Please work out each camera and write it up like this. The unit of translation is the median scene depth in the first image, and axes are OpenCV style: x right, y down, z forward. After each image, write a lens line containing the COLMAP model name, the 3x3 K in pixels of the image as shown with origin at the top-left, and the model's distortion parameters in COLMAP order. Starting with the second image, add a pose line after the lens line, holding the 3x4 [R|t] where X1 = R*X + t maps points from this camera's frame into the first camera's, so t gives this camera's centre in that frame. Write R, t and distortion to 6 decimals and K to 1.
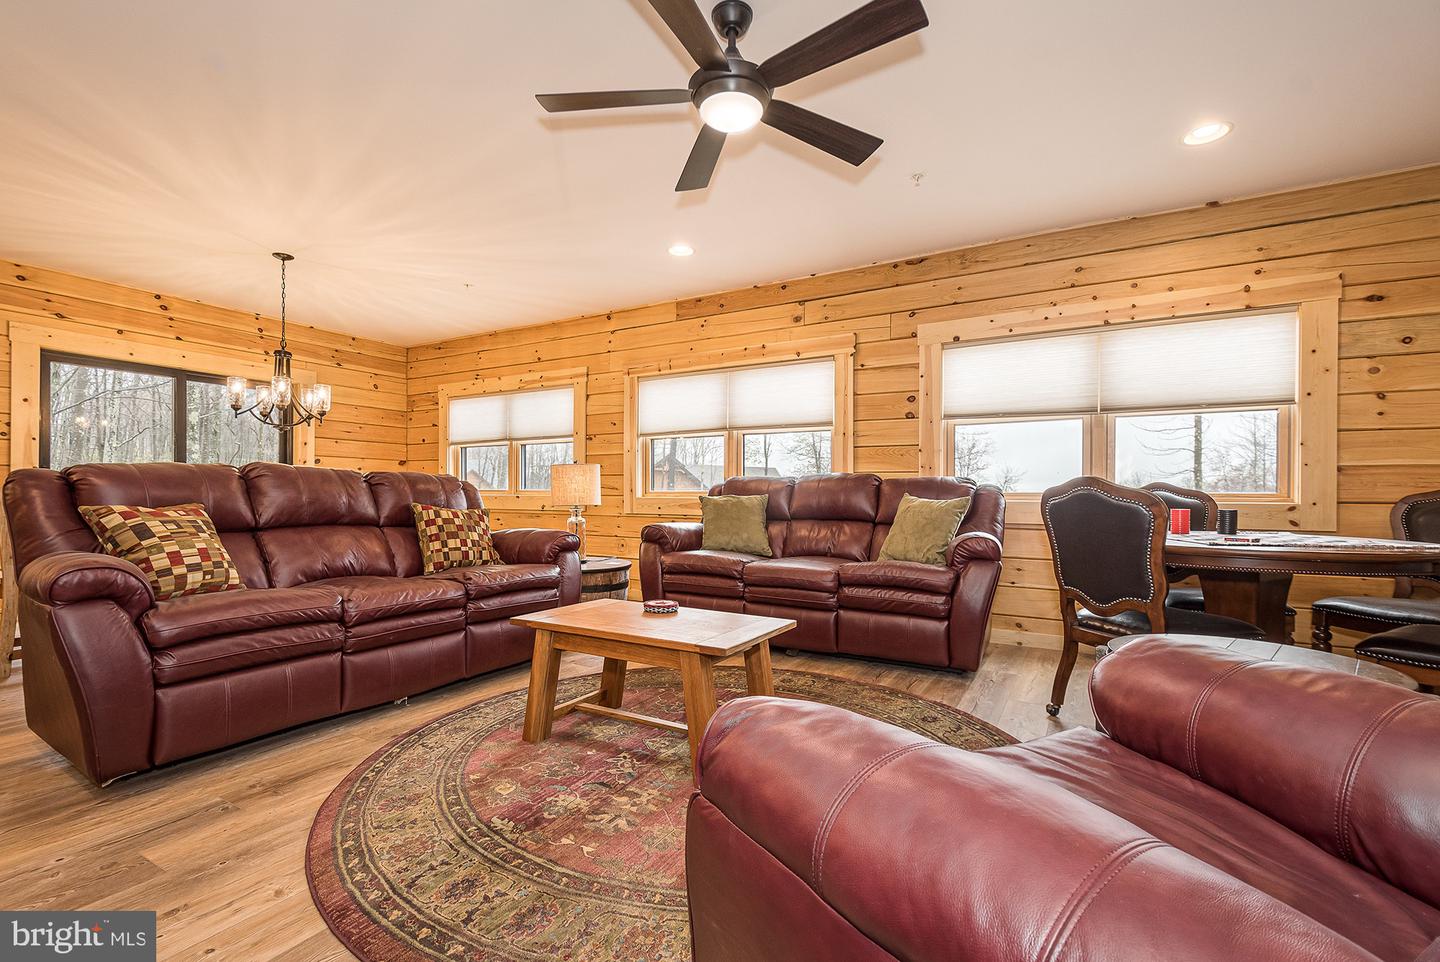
lens RADIAL K [[642.4, 0, 712.2], [0, 642.4, 497.2], [0, 0, 1]] dist [0.009661, -0.001888]
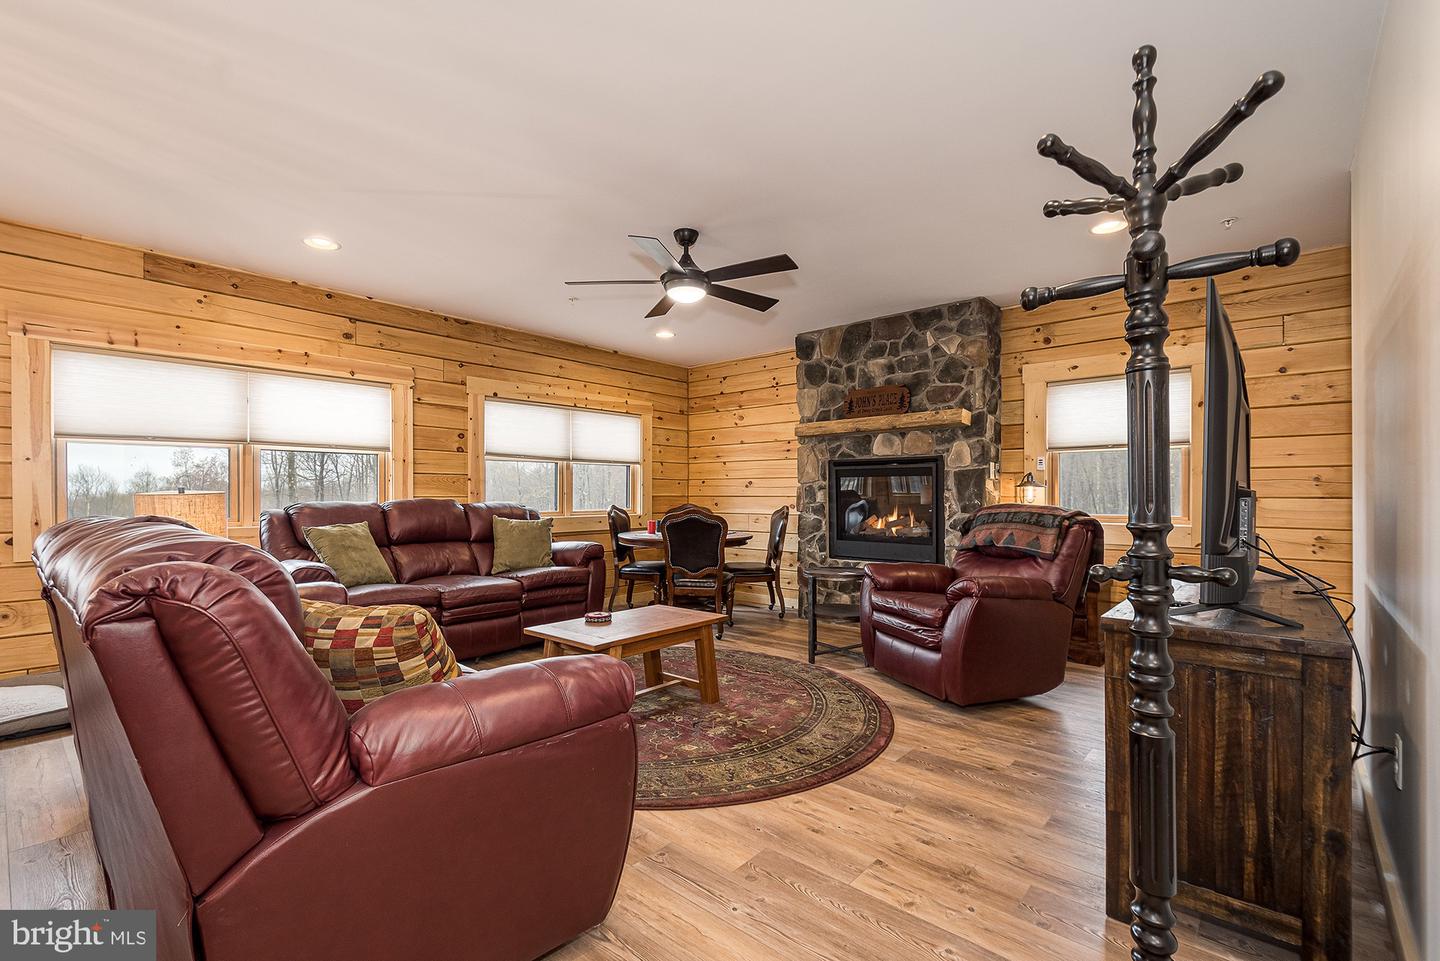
lens RADIAL K [[639.2, 0, 707.8], [0, 639.2, 496.6], [0, 0, 1]] dist [0.004526, -0.001976]
pose [[0.197247, -0.009659, 0.980306, -0.749460], [0.004727, 0.999949, 0.008901, -0.046896], [-0.980343, 0.002878, 0.197282, 0.307092]]
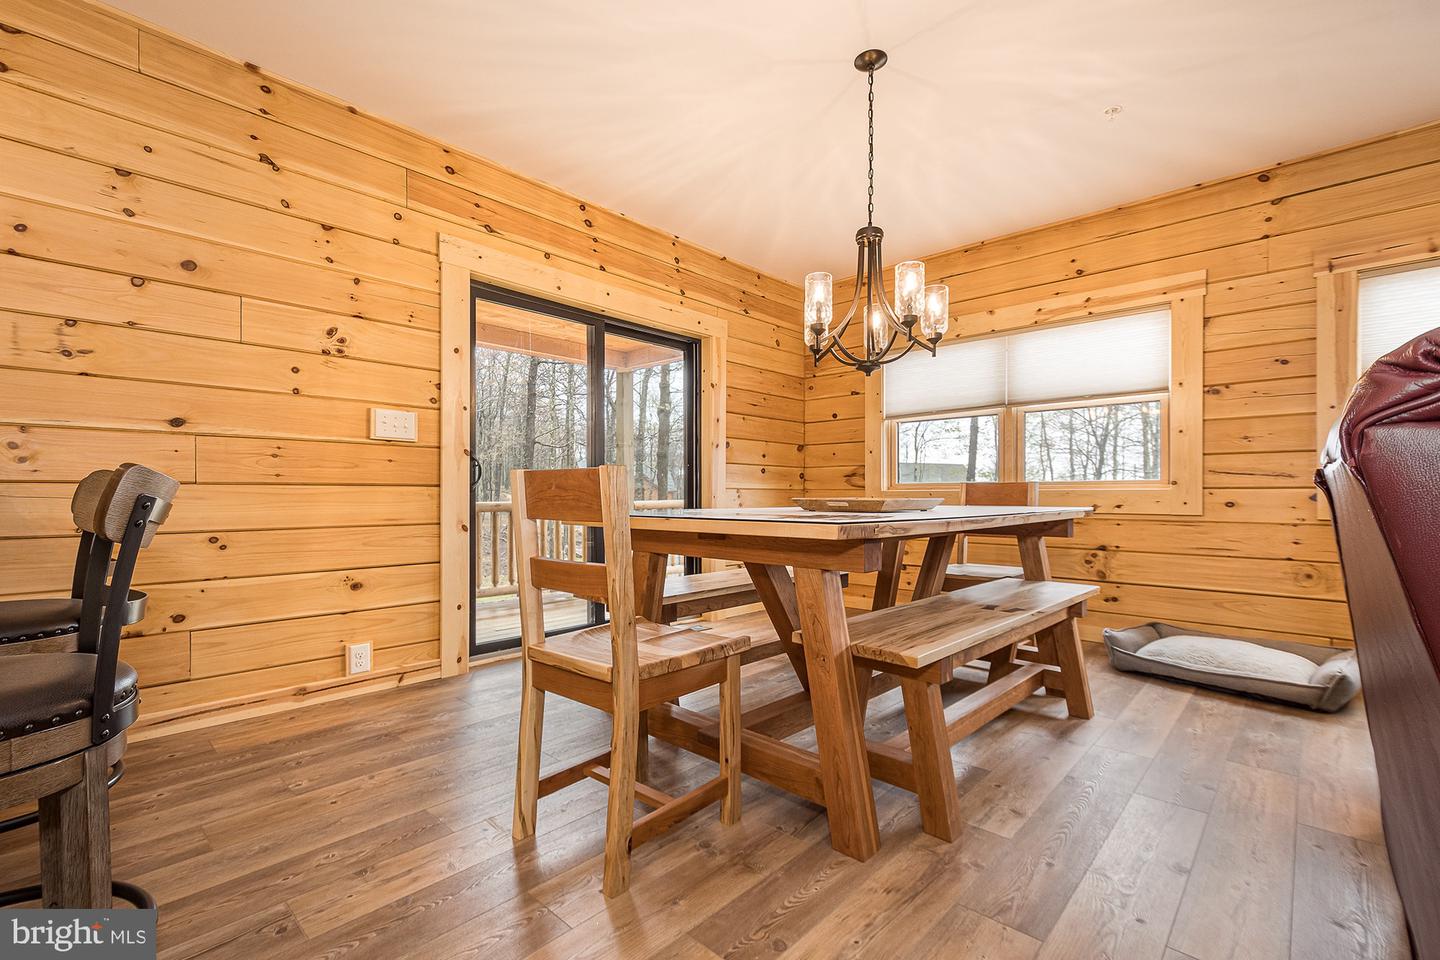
lens RADIAL K [[639.2, 0, 702.0], [0, 639.2, 497.0], [0, 0, 1]] dist [0.004526, -0.001976]
pose [[0.972933, -0.006949, -0.230985, -0.667148], [0.006687, 0.999976, -0.001918, 0.005383], [0.230992, 0.000322, 0.972956, 0.416196]]
